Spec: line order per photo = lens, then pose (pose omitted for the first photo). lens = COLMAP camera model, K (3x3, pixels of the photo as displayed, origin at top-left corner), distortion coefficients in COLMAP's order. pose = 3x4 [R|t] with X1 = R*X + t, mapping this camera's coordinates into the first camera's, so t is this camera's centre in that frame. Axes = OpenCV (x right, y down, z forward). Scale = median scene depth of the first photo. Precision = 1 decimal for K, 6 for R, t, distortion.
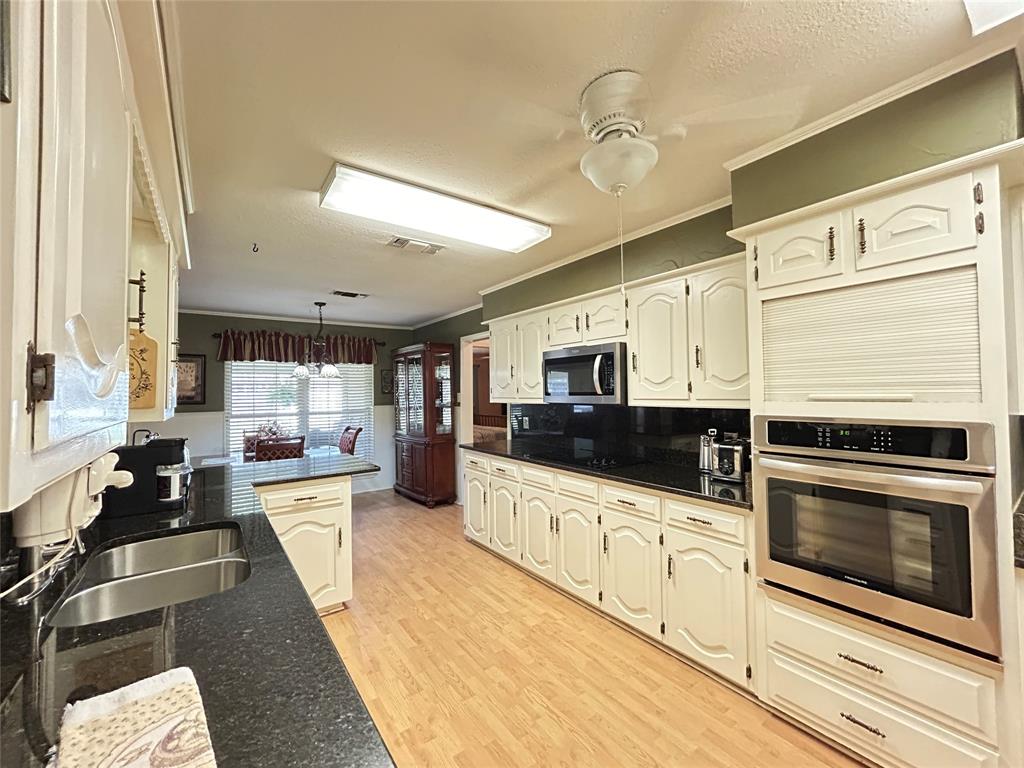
lens RADIAL K [[416.0, 0, 509.9], [0, 416.0, 381.5], [0, 0, 1]] dist [-0.000520, 0.001080]
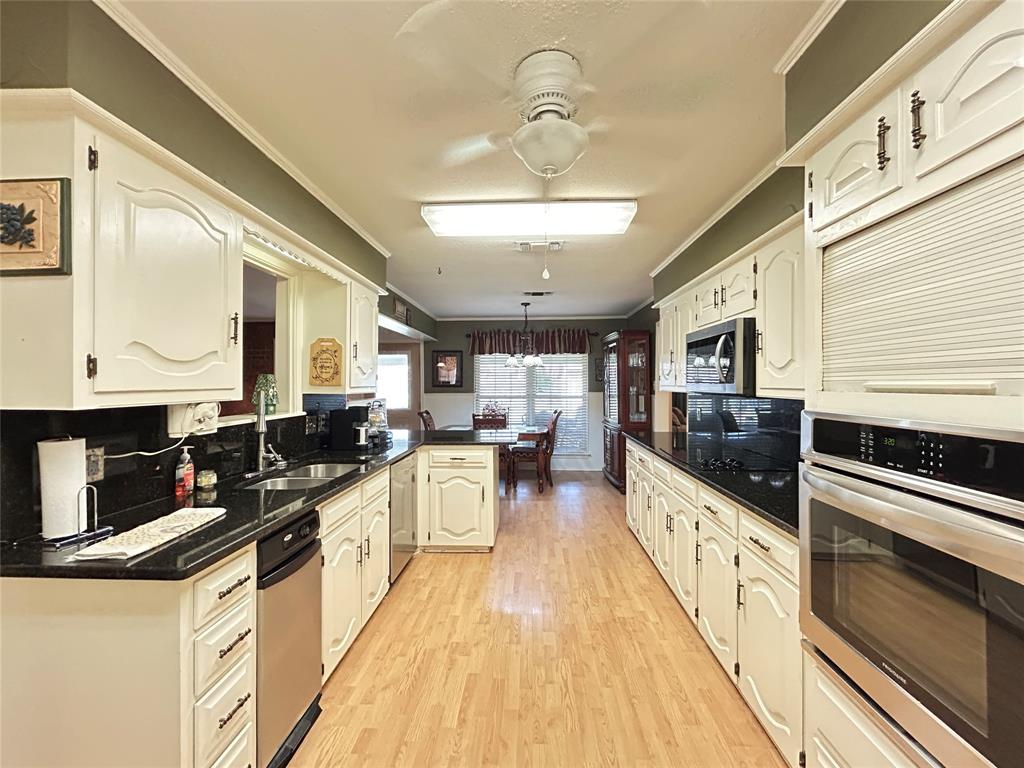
lens RADIAL K [[416.0, 0, 512.8], [0, 416.0, 381.6], [0, 0, 1]] dist [-0.000520, 0.001080]
pose [[0.781751, 0.009703, -0.623516, 0.418124], [0.007066, 0.999677, 0.024416, 0.006589], [0.623551, -0.023493, 0.781429, 0.082105]]
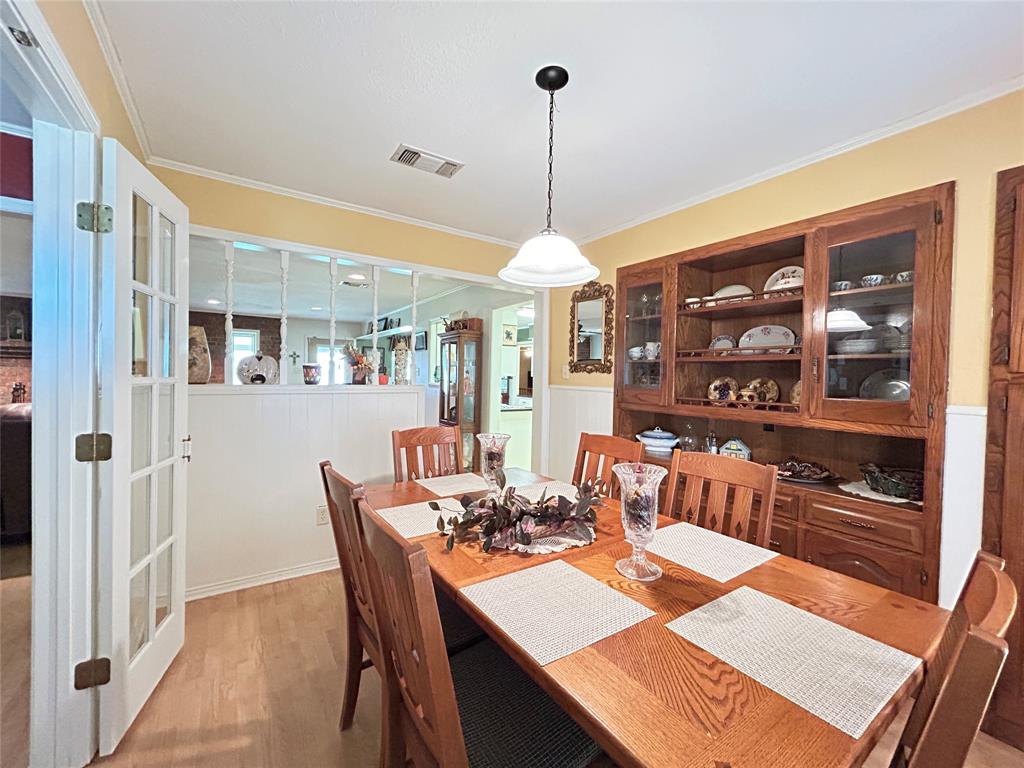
lens RADIAL K [[416.0, 0, 509.6], [0, 416.0, 379.8], [0, 0, 1]] dist [-0.000520, 0.001080]
pose [[0.998931, 0.035435, -0.029682, -0.141232], [-0.034322, 0.998718, 0.037211, -0.011336], [0.030962, -0.036153, 0.998867, -1.671682]]
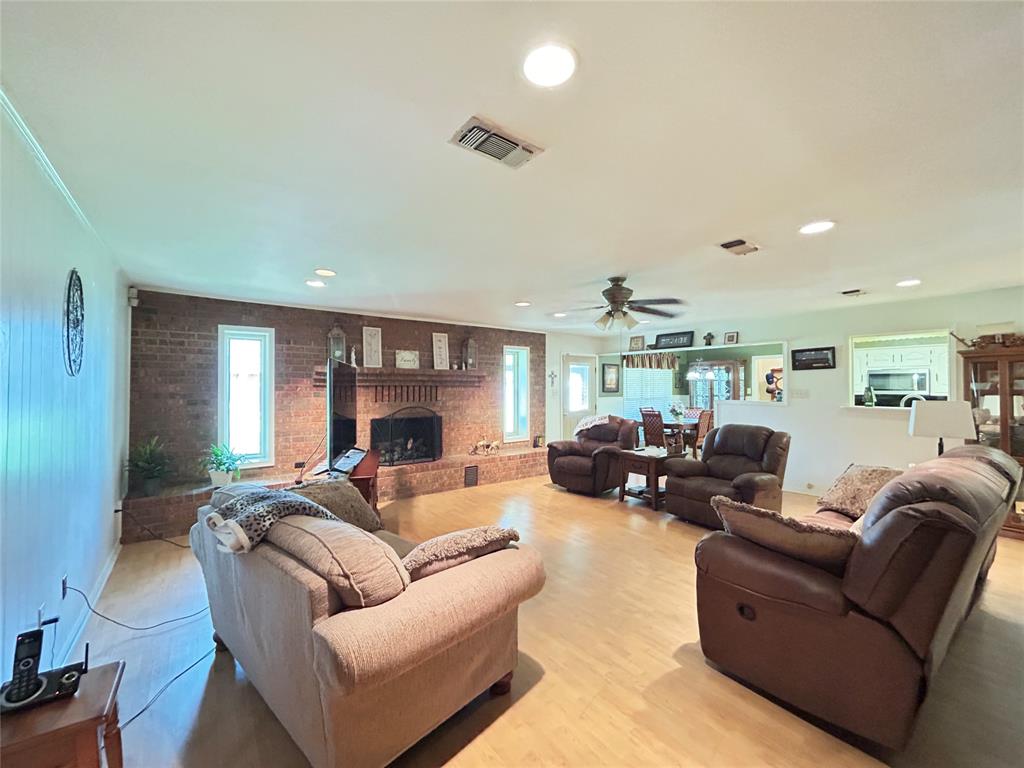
lens RADIAL K [[416.0, 0, 509.5], [0, 416.0, 383.6], [0, 0, 1]] dist [-0.000520, 0.001080]
pose [[0.999492, 0.015439, 0.027885, -2.208321], [-0.015922, 0.999726, 0.017180, -0.009908], [-0.027612, -0.017615, 0.999463, -1.331756]]
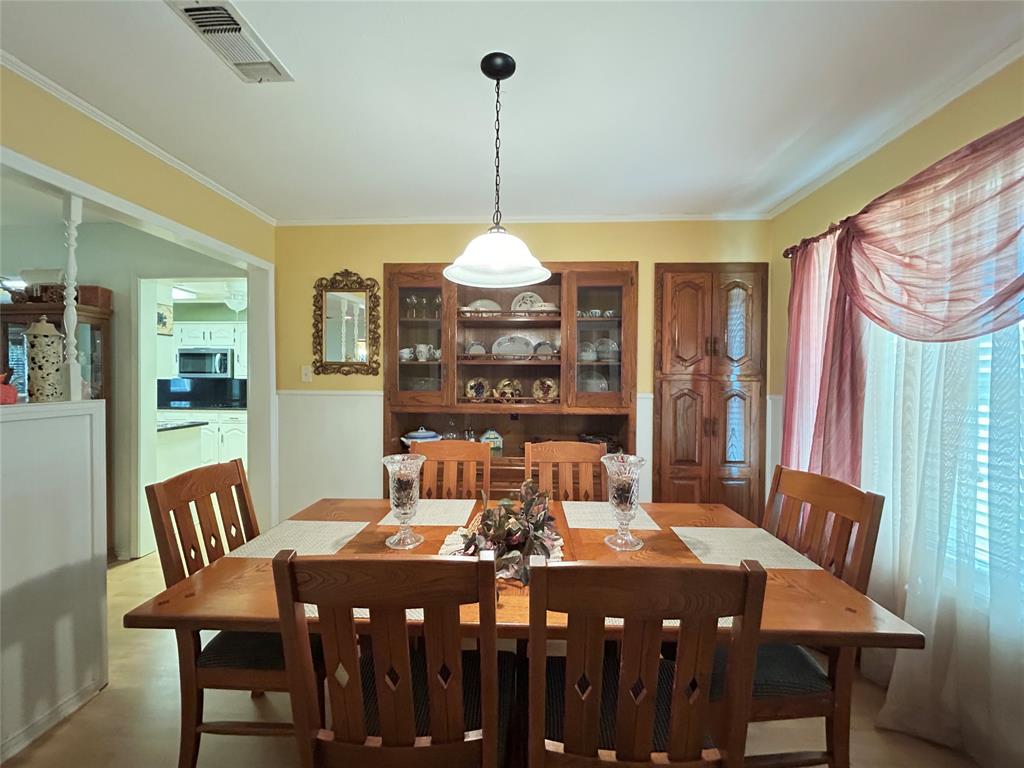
lens RADIAL K [[416.0, 0, 508.6], [0, 416.0, 383.9], [0, 0, 1]] dist [-0.000520, 0.001080]
pose [[0.627042, 0.005534, 0.778966, -0.502288], [-0.035059, 0.999162, 0.021123, -0.008128], [-0.778196, -0.040554, 0.626711, -1.455377]]
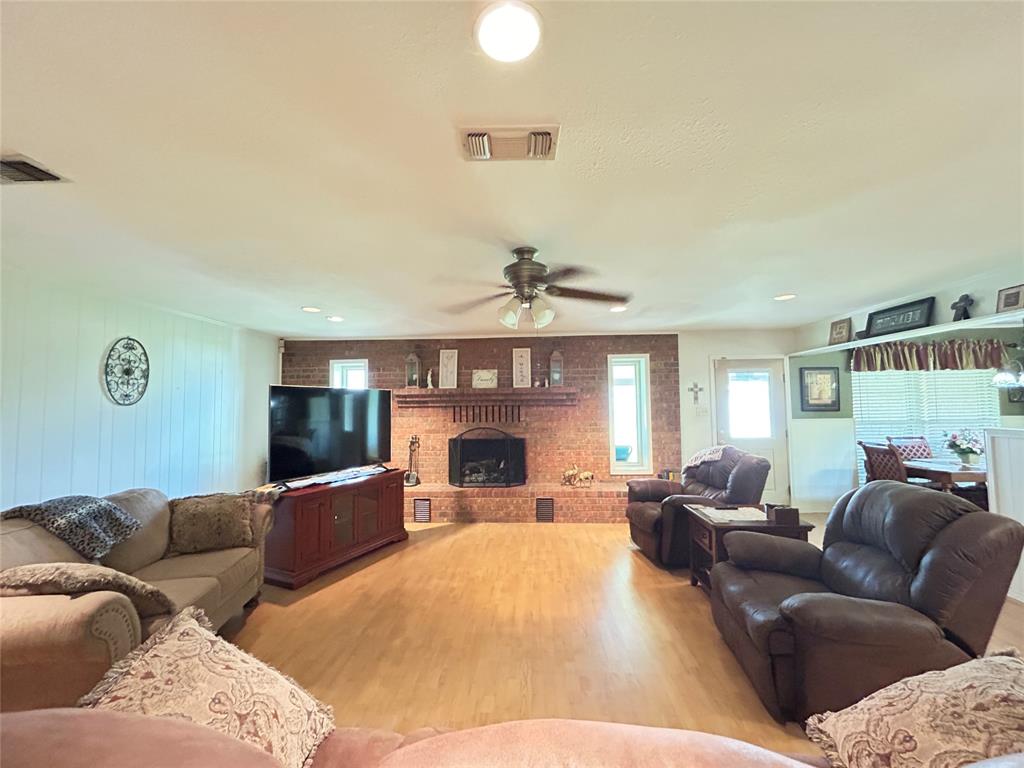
lens RADIAL K [[416.0, 0, 512.4], [0, 416.0, 382.4], [0, 0, 1]] dist [-0.000520, 0.001080]
pose [[0.786028, -0.028619, -0.617529, -1.299532], [0.016314, 0.999540, -0.025557, -0.014425], [0.617976, 0.010014, 0.786133, -0.745597]]
